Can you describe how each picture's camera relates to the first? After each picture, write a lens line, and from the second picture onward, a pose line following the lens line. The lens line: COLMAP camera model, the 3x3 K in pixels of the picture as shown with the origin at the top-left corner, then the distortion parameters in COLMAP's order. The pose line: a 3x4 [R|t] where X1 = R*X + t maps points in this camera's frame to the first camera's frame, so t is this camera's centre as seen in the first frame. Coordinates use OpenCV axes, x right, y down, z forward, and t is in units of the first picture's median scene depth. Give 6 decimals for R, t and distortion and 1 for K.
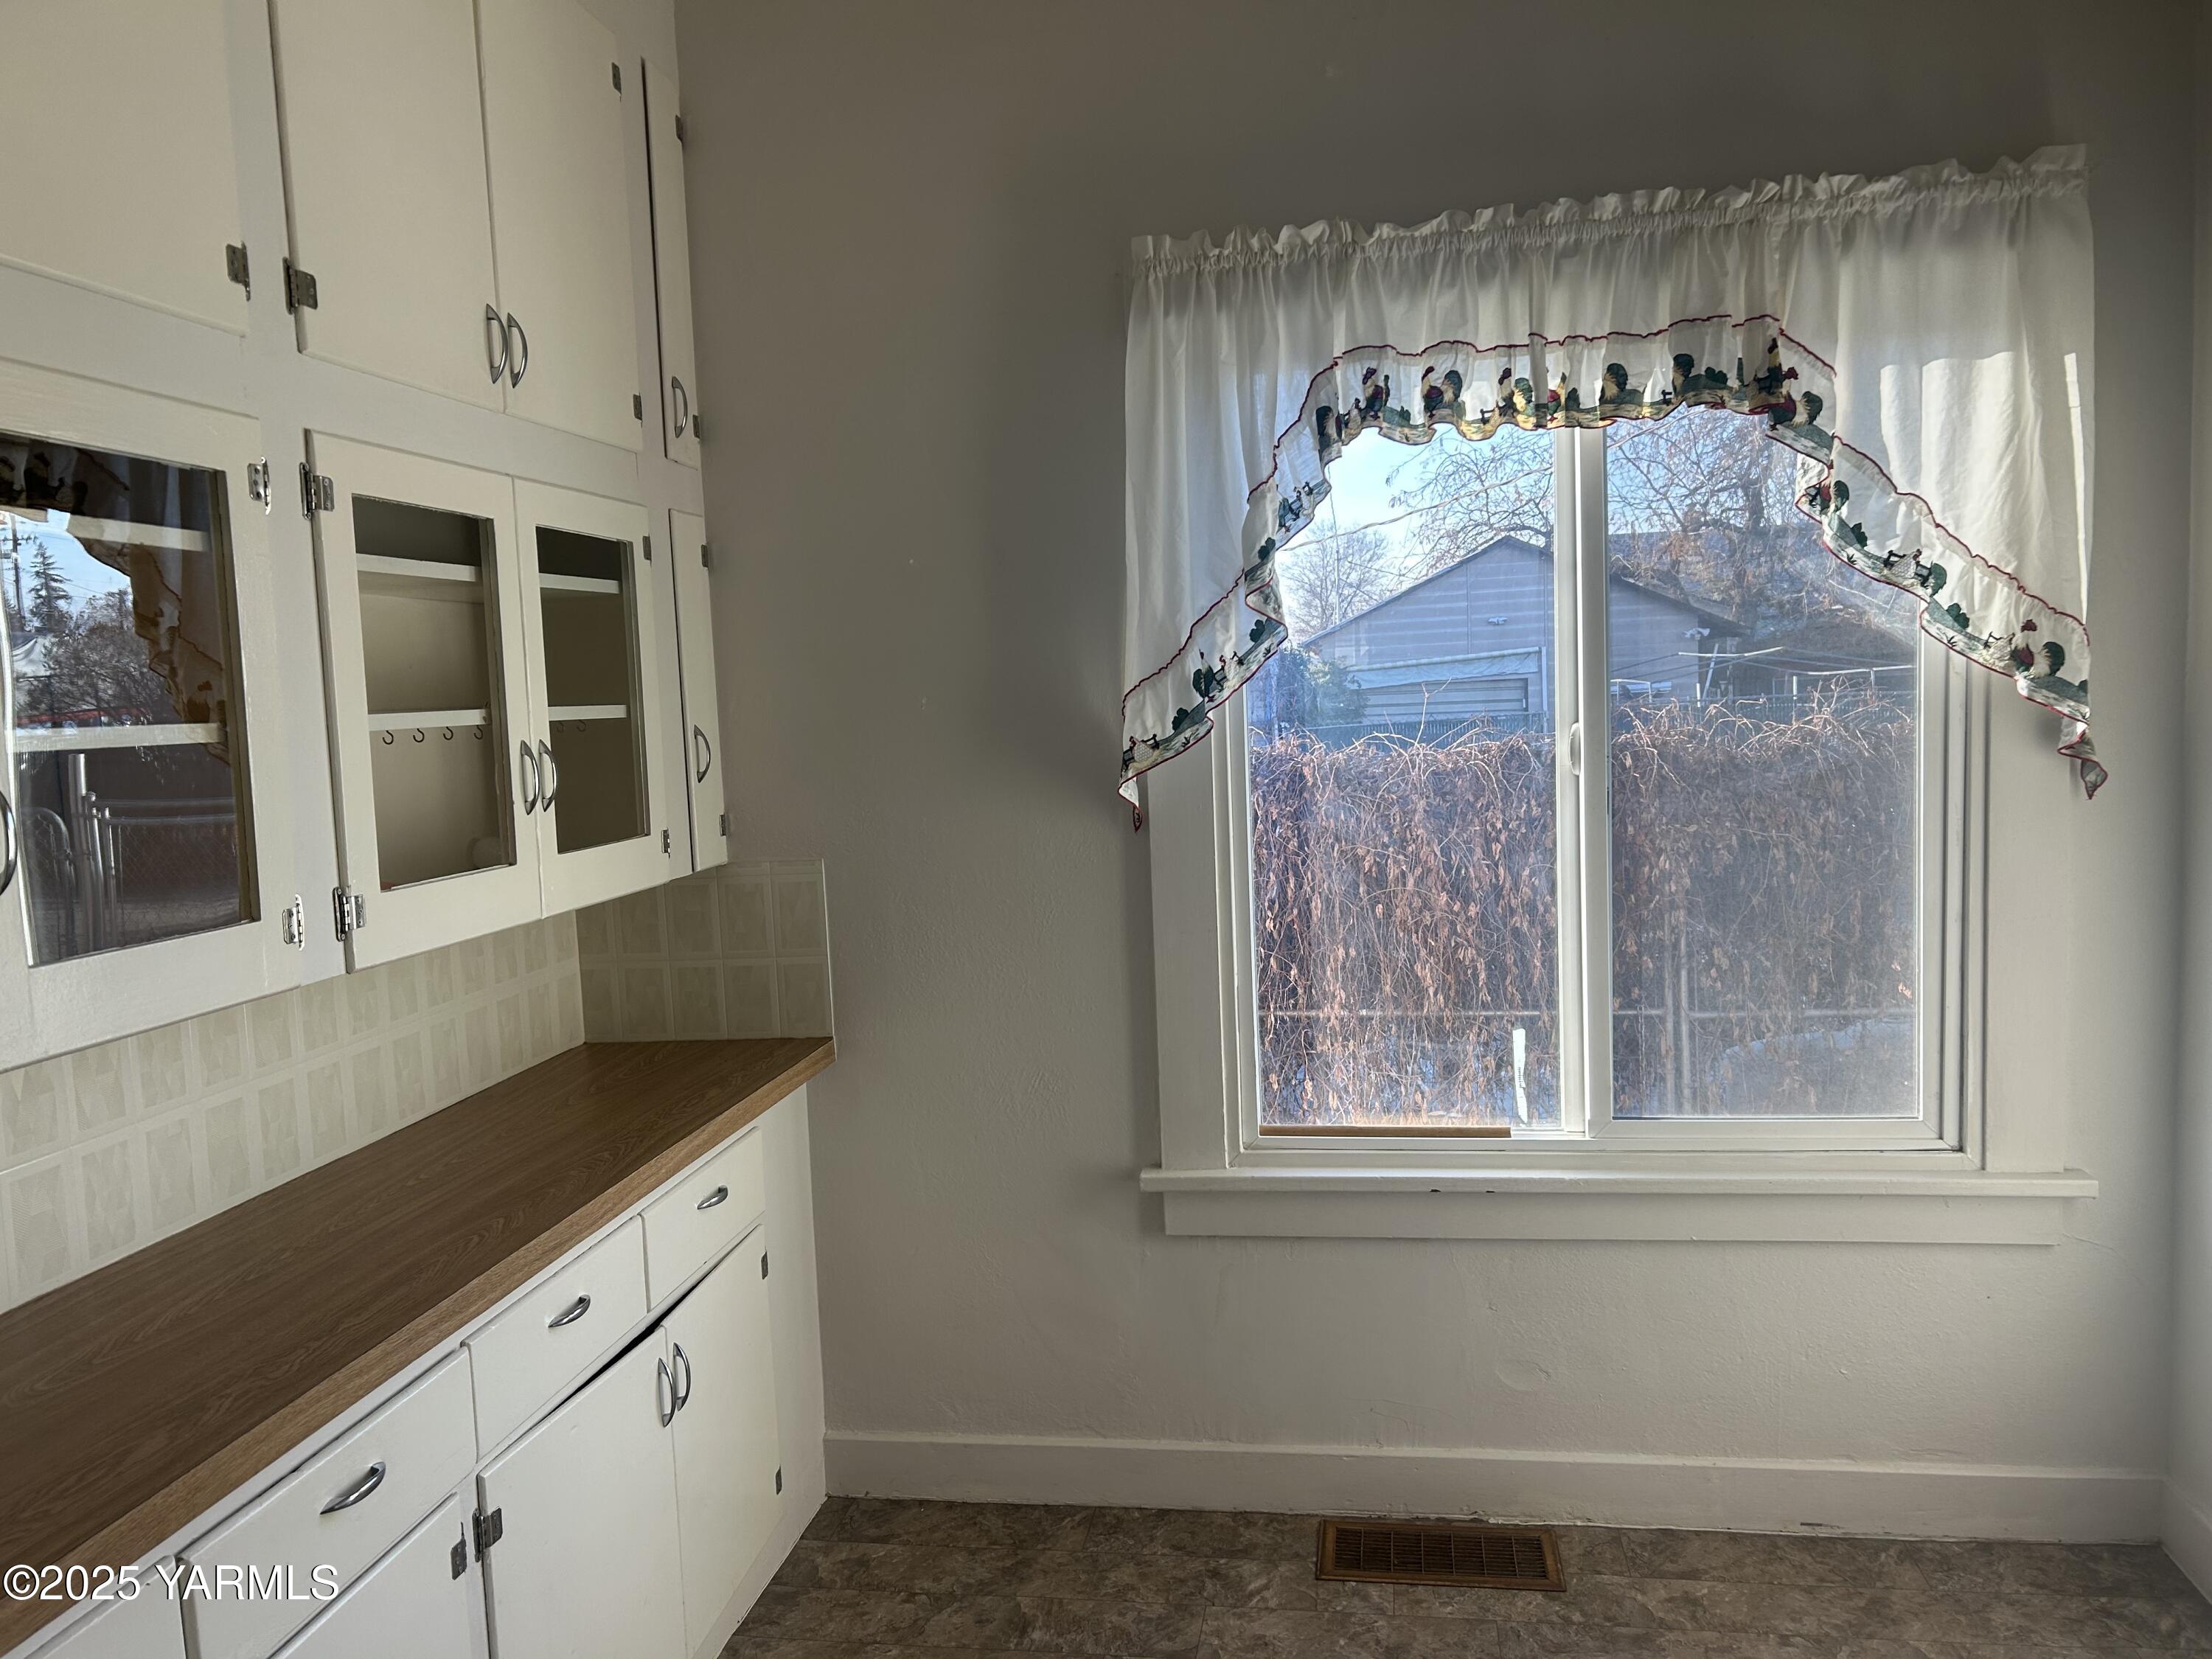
lens RADIAL K [[1648.2, 0, 1084.6], [0, 1648.2, 834.9], [0, 0, 1]] dist [0.057688, -0.064065]
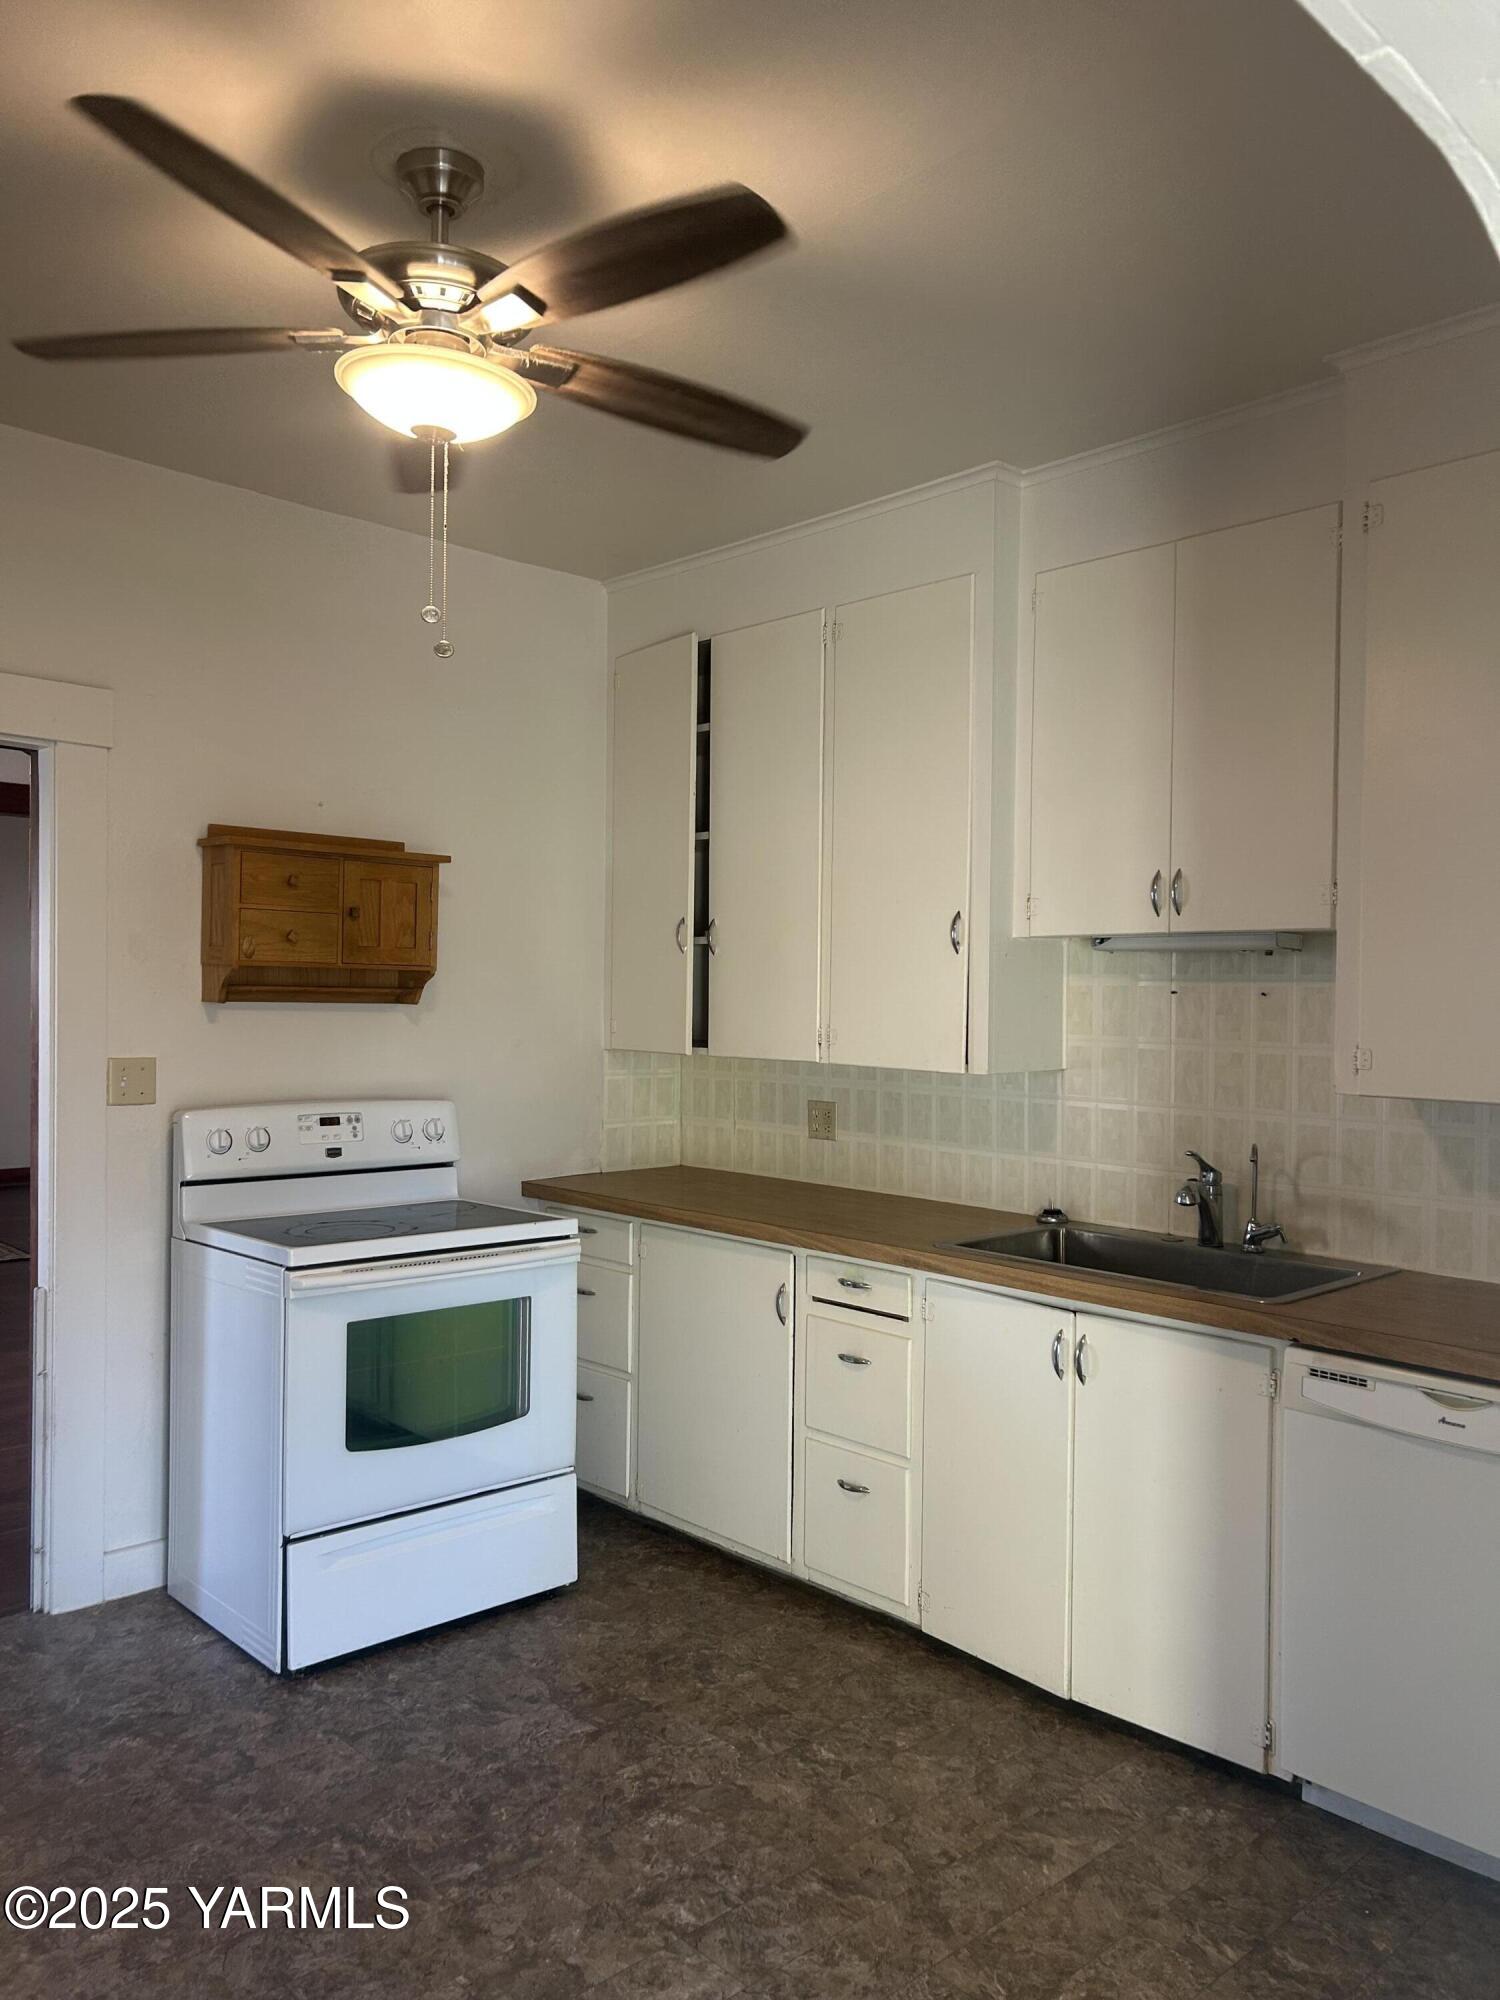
lens RADIAL K [[1490.2, 0, 712.9], [0, 1490.2, 985.7], [0, 0, 1]] dist [0.057688, -0.064065]
pose [[-0.605012, 0.034285, -0.795478, 0.712912], [-0.056586, 0.994695, 0.085909, -0.148201], [0.794203, 0.096989, -0.599862, 1.409713]]
